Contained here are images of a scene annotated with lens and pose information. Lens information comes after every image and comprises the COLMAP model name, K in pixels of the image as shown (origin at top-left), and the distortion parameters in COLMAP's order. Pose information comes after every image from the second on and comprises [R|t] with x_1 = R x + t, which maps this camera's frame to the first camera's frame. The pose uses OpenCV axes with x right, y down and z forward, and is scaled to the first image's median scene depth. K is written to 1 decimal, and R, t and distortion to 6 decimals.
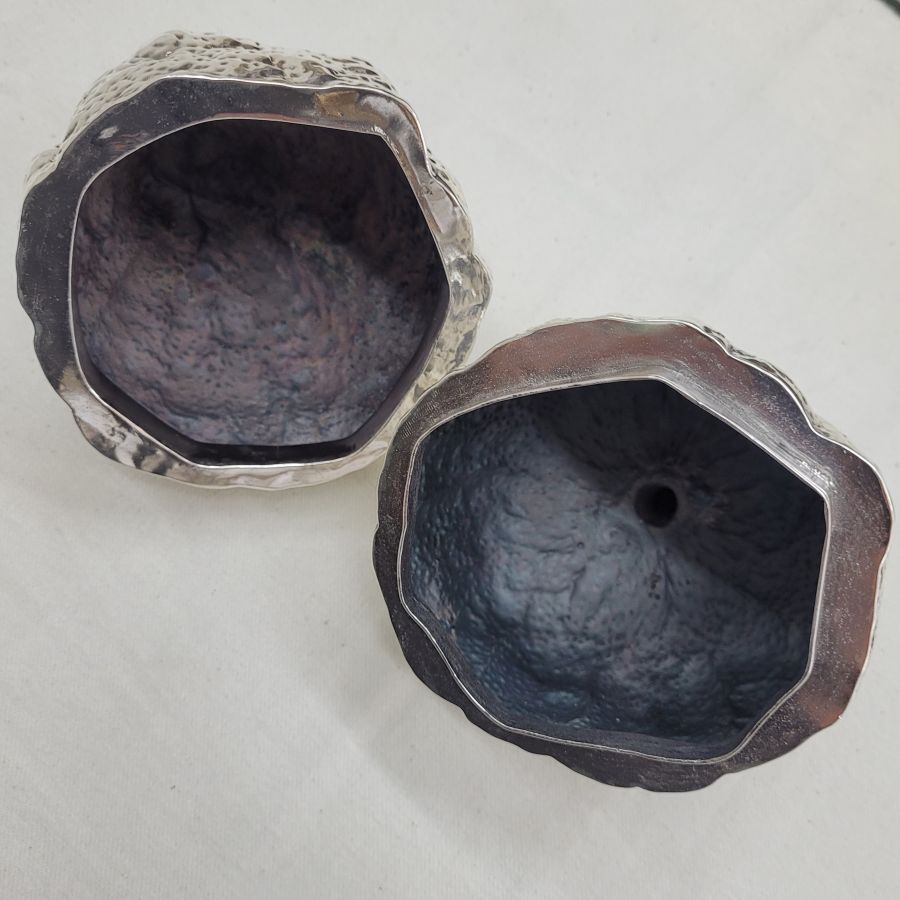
lens RADIAL K [[1074.7, 0, 623.6], [0, 1074.7, 491.5], [0, 0, 1]] dist [0.013318, 0.039006]
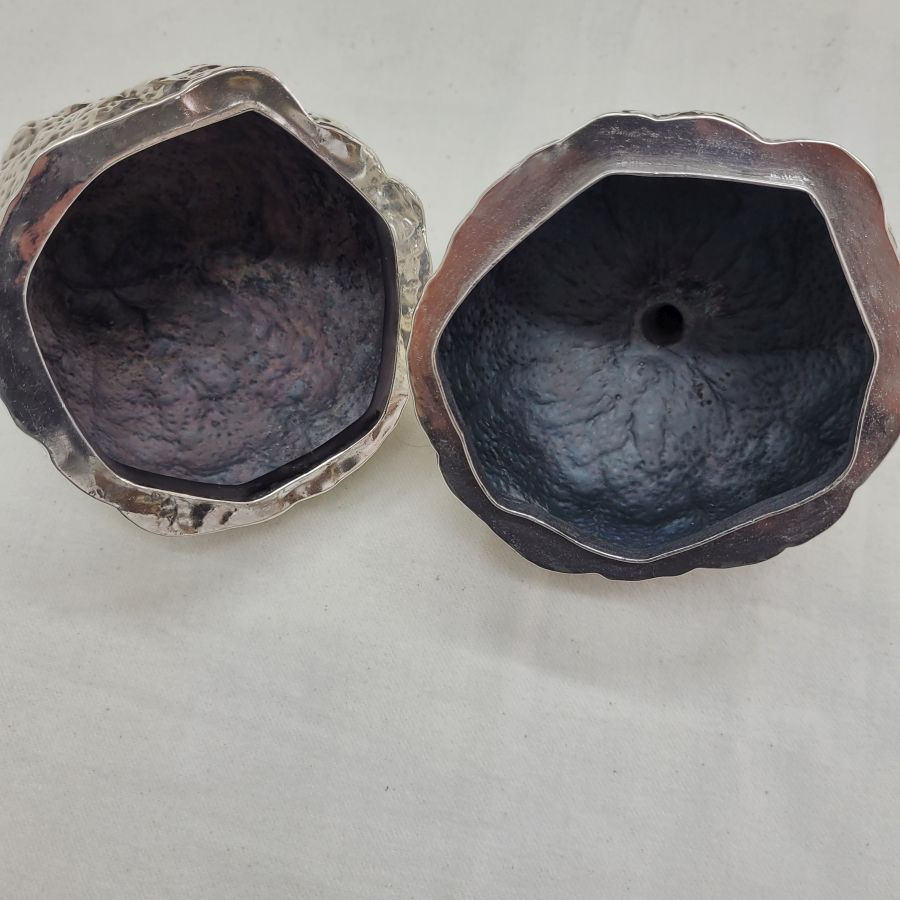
lens RADIAL K [[1074.7, 0, 623.6], [0, 1074.7, 491.5], [0, 0, 1]] dist [0.013318, 0.039006]
pose [[0.869364, -0.493551, 0.024796, -0.106402], [0.493982, 0.869327, -0.015863, 0.148659], [-0.013726, 0.026039, 0.999567, -0.016392]]
